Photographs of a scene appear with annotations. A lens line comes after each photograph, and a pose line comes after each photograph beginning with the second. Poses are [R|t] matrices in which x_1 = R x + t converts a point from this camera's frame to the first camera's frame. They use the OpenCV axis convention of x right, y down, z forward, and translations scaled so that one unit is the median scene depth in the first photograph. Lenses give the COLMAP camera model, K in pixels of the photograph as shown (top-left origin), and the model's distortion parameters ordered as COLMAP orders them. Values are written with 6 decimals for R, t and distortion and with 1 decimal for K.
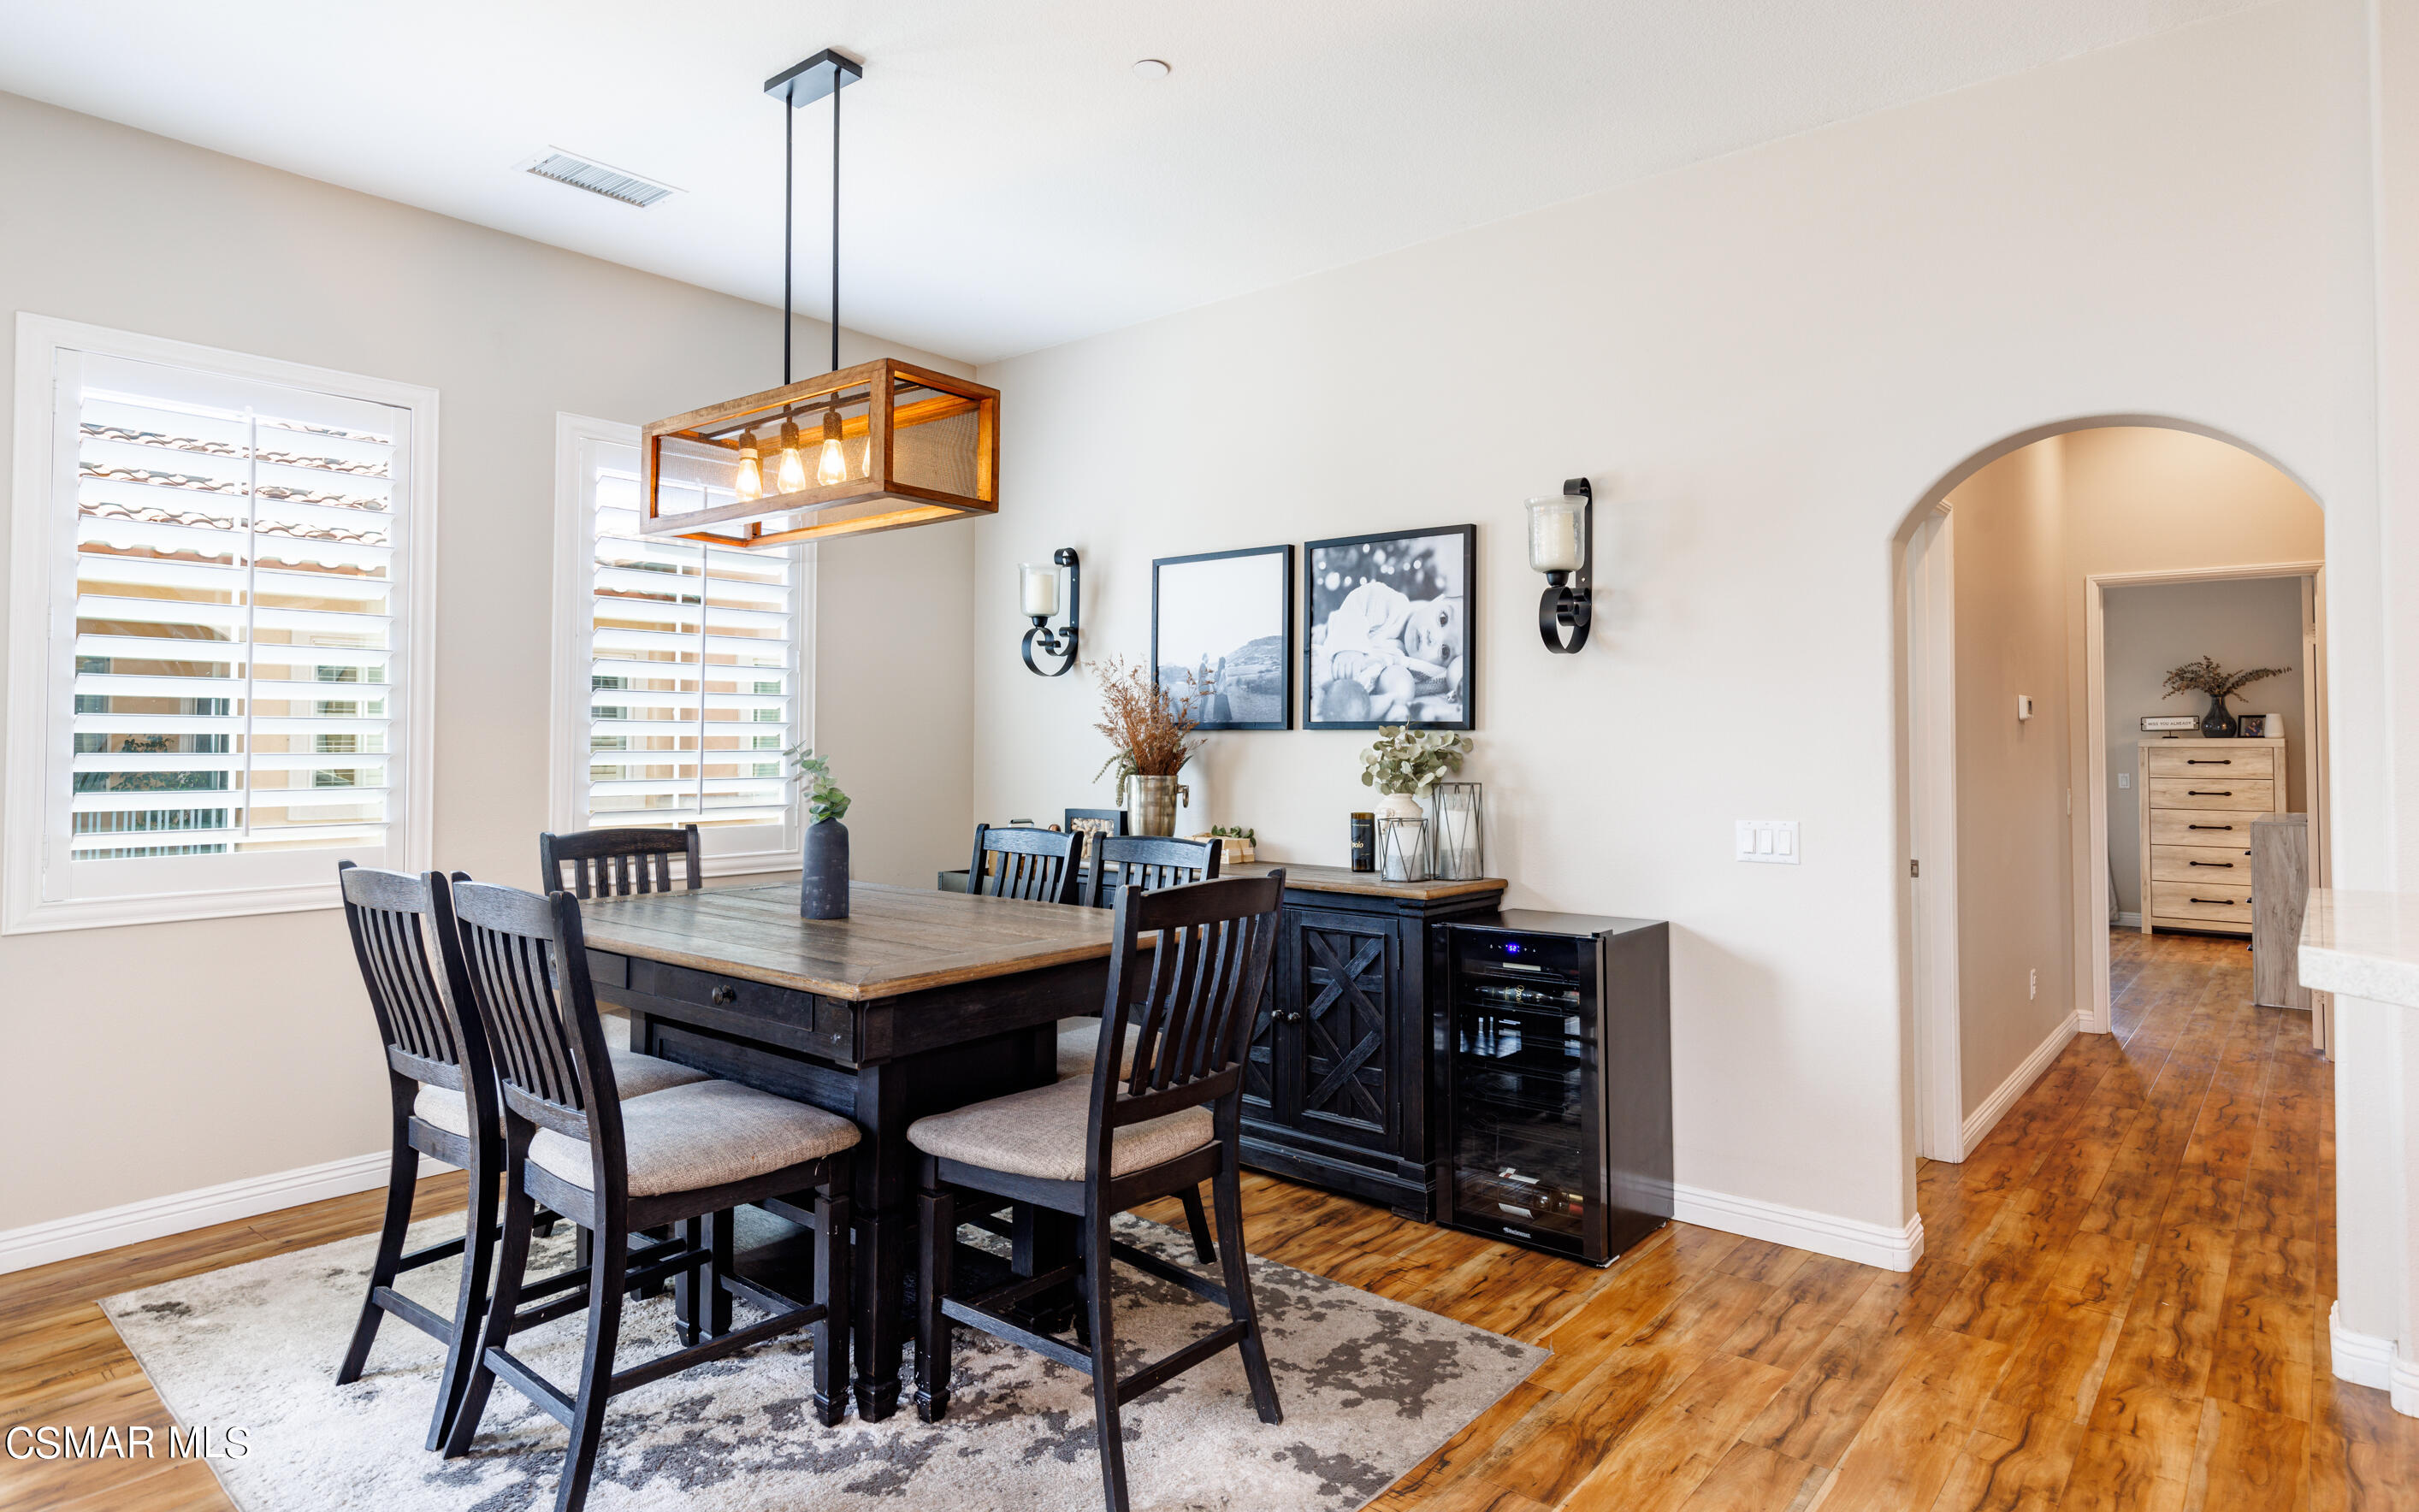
lens RADIAL K [[1320.3, 0, 1220.2], [0, 1320.3, 705.2], [0, 0, 1]] dist [0.005598, -0.001322]
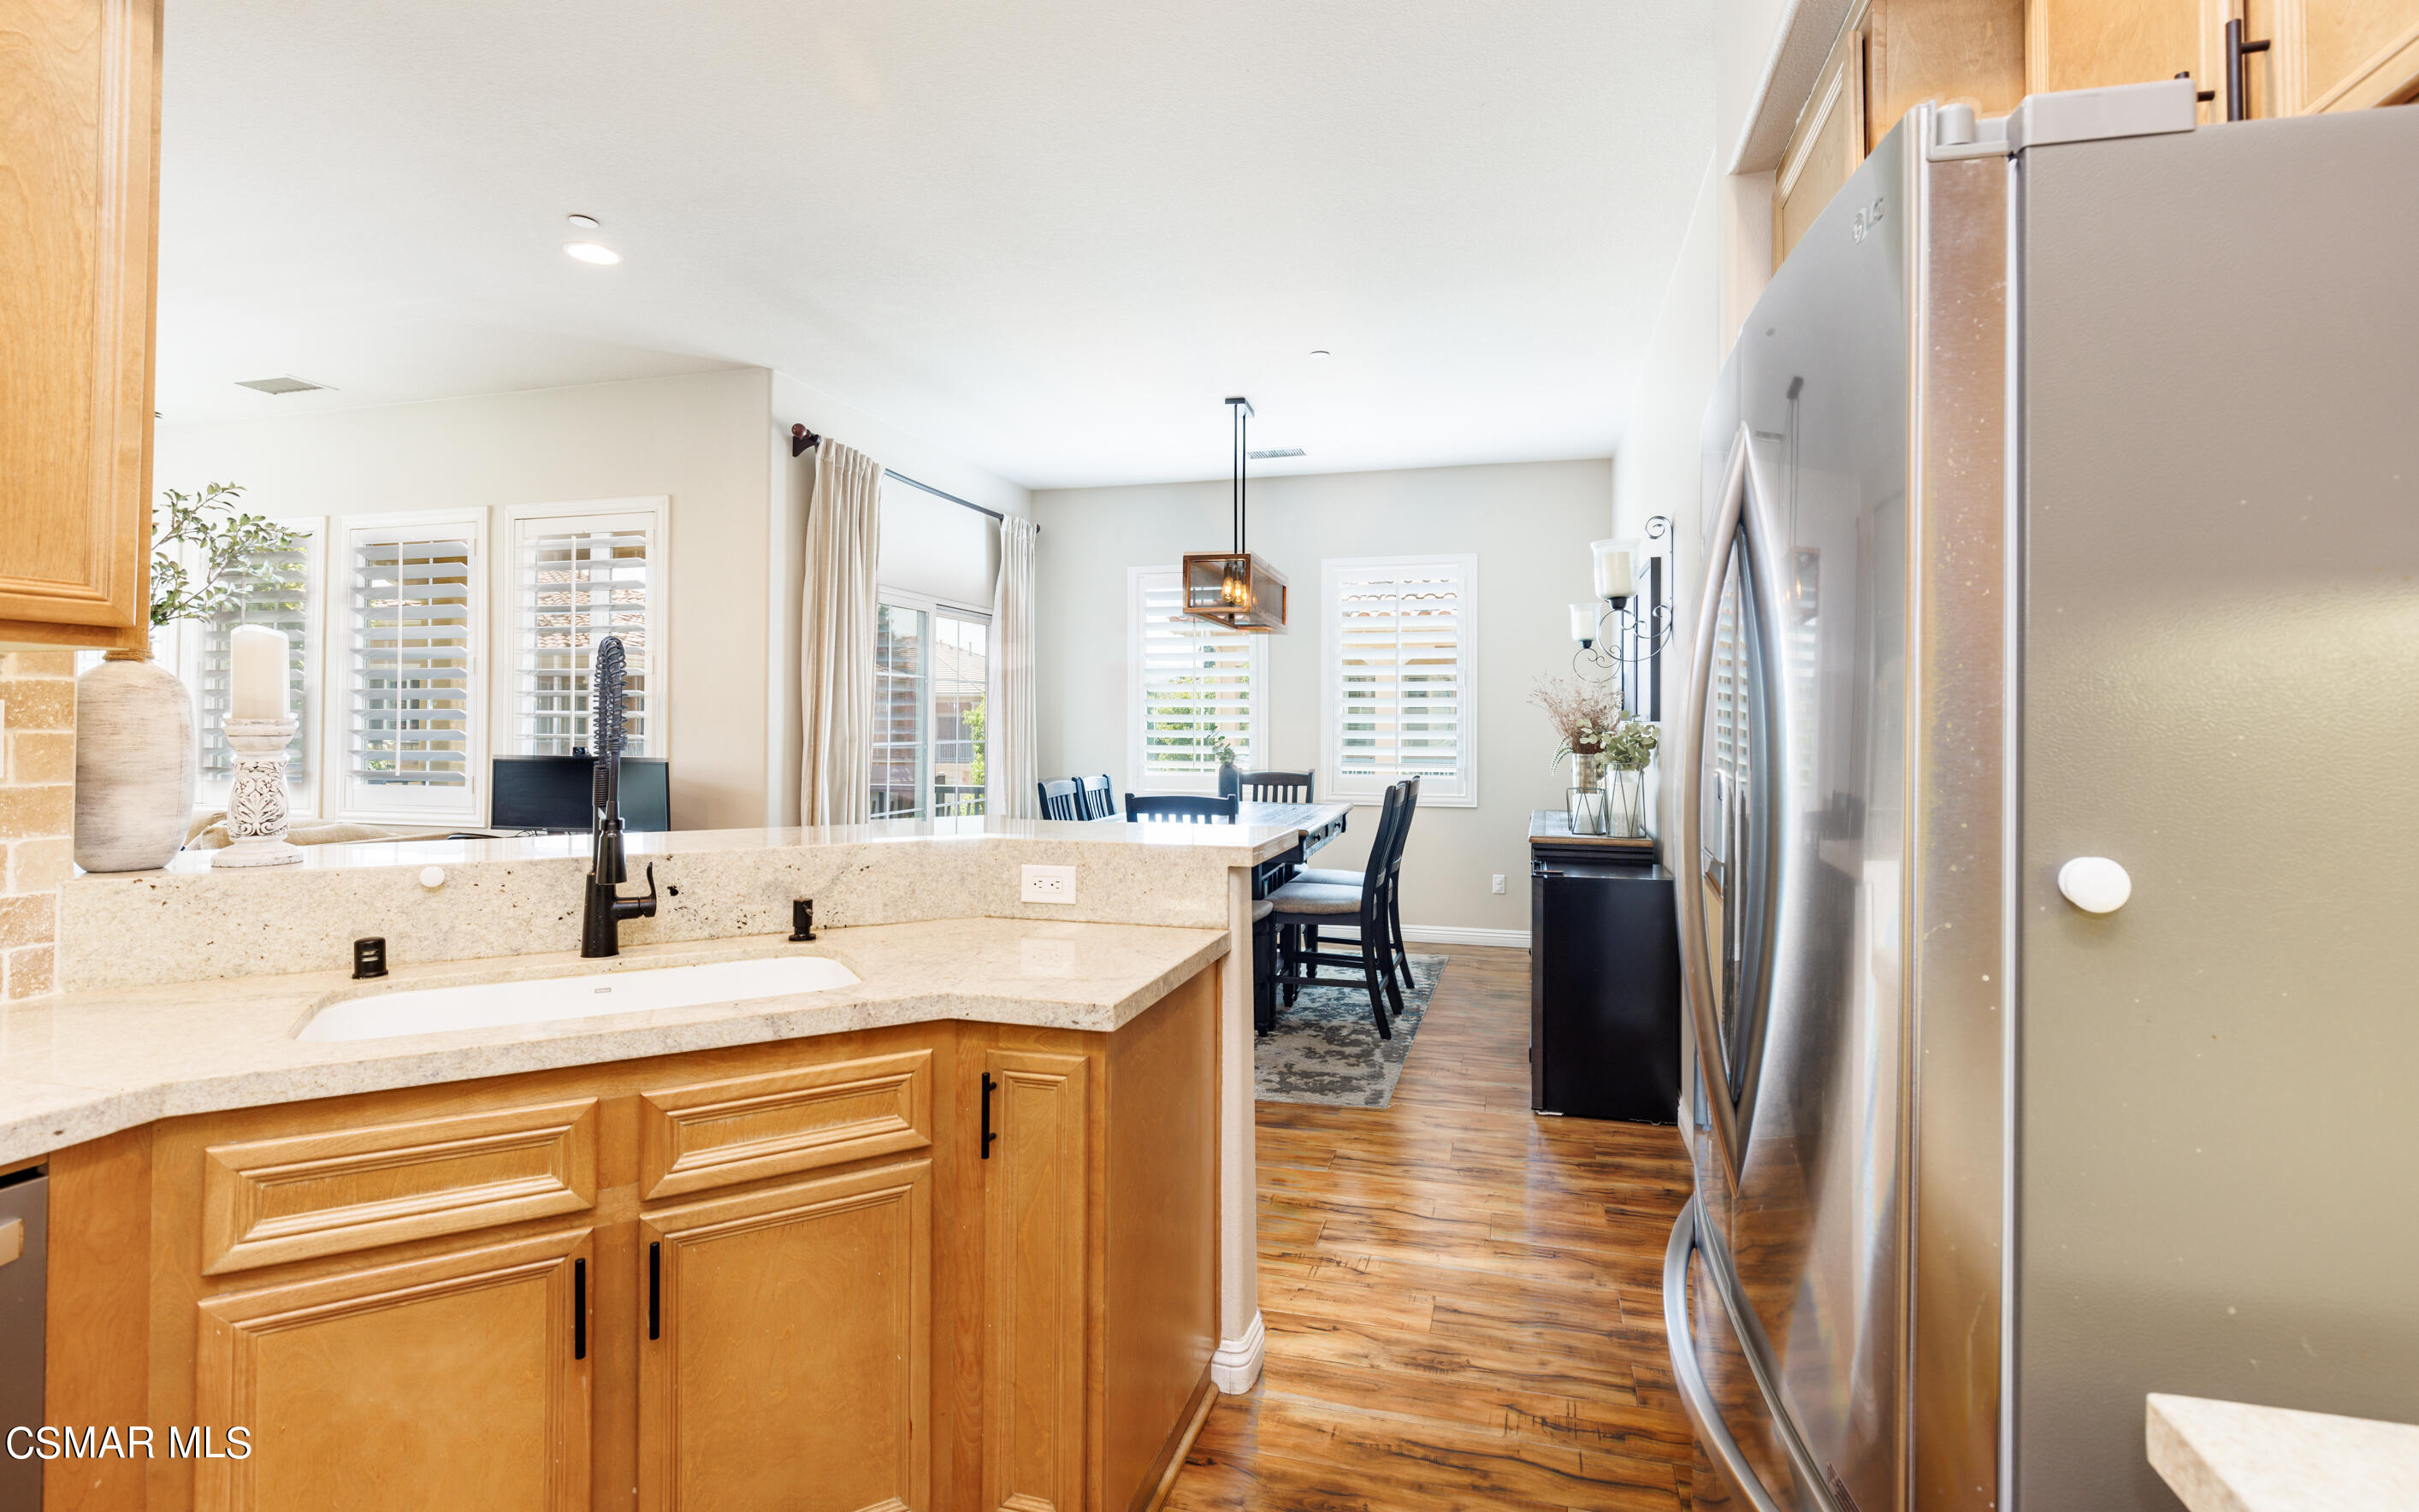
lens RADIAL K [[1135.1, 0, 1222.9], [0, 1135.1, 705.3], [0, 0, 1]] dist [-0.001994, -0.000172]
pose [[0.422107, -0.015111, -0.906420, 1.065273], [0.024124, 0.999694, -0.005432, -0.000586], [0.906225, -0.019574, 0.422342, 0.184914]]
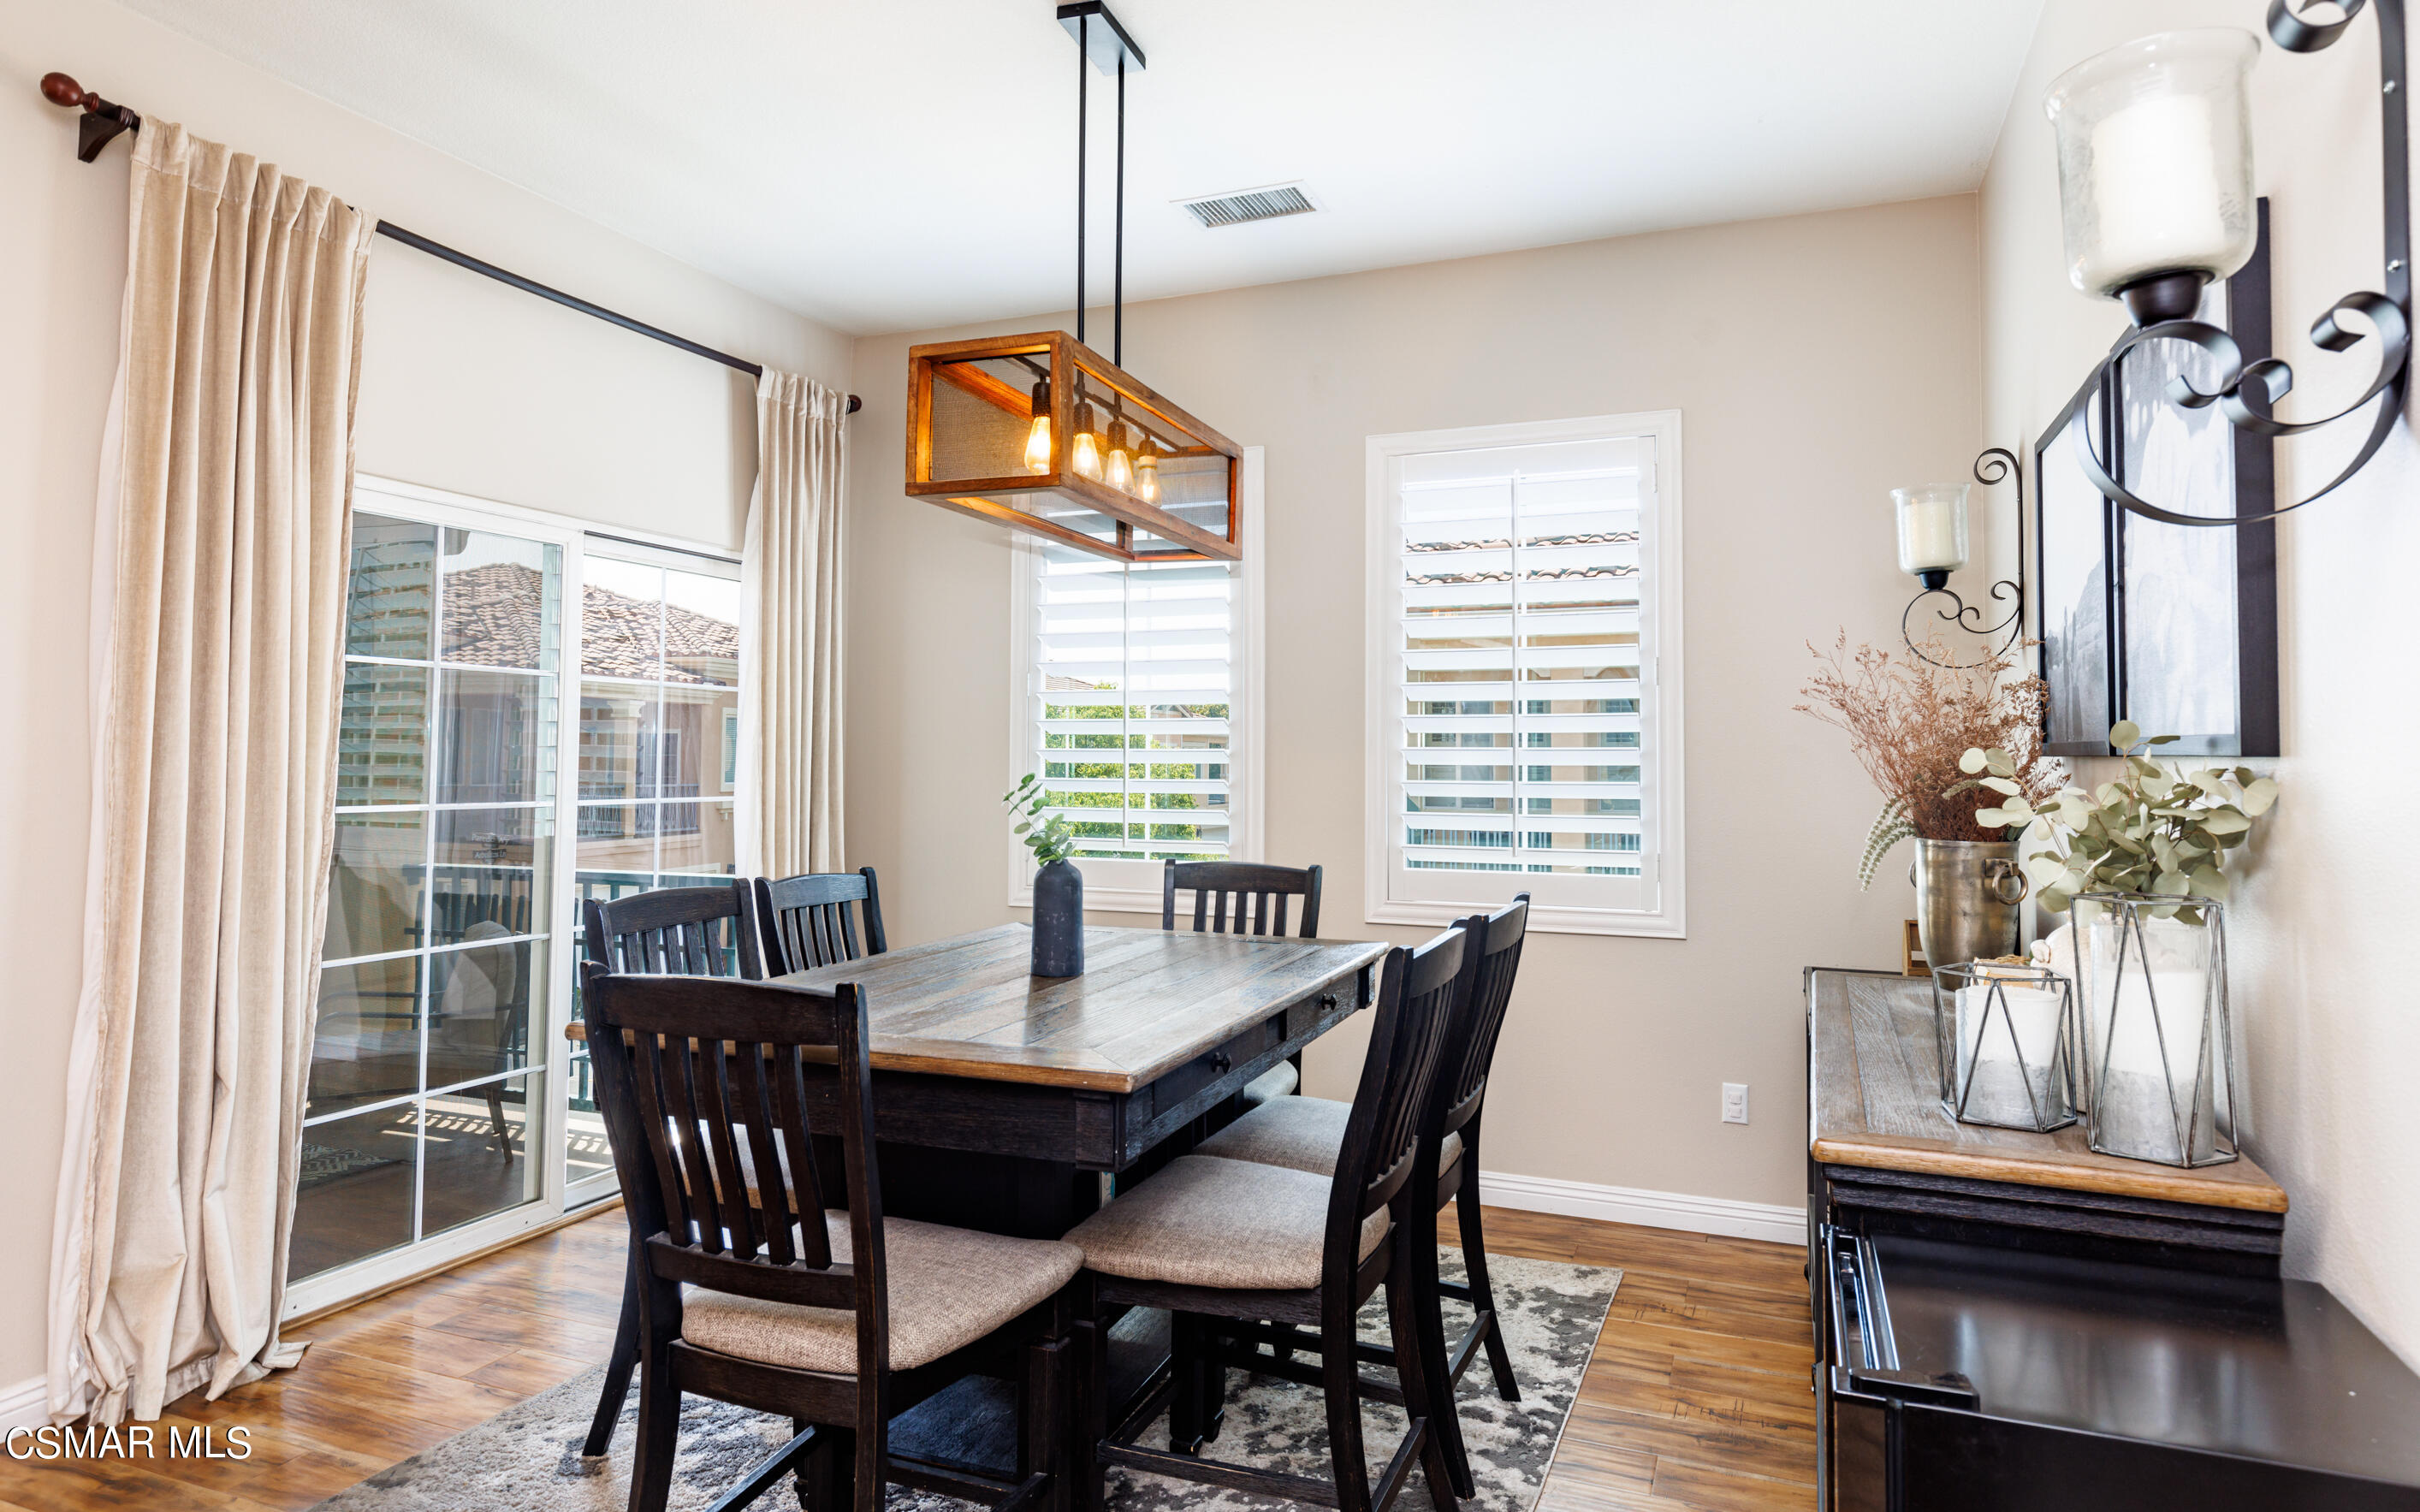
lens RADIAL K [[1405.5, 0, 1223.1], [0, 1405.5, 703.7], [0, 0, 1]] dist [0.005854, -0.000713]
pose [[0.308929, -0.039152, -0.950279, 0.507680], [0.023117, 0.999166, -0.033651, 0.011711], [0.950804, -0.011572, 0.309577, 0.649720]]
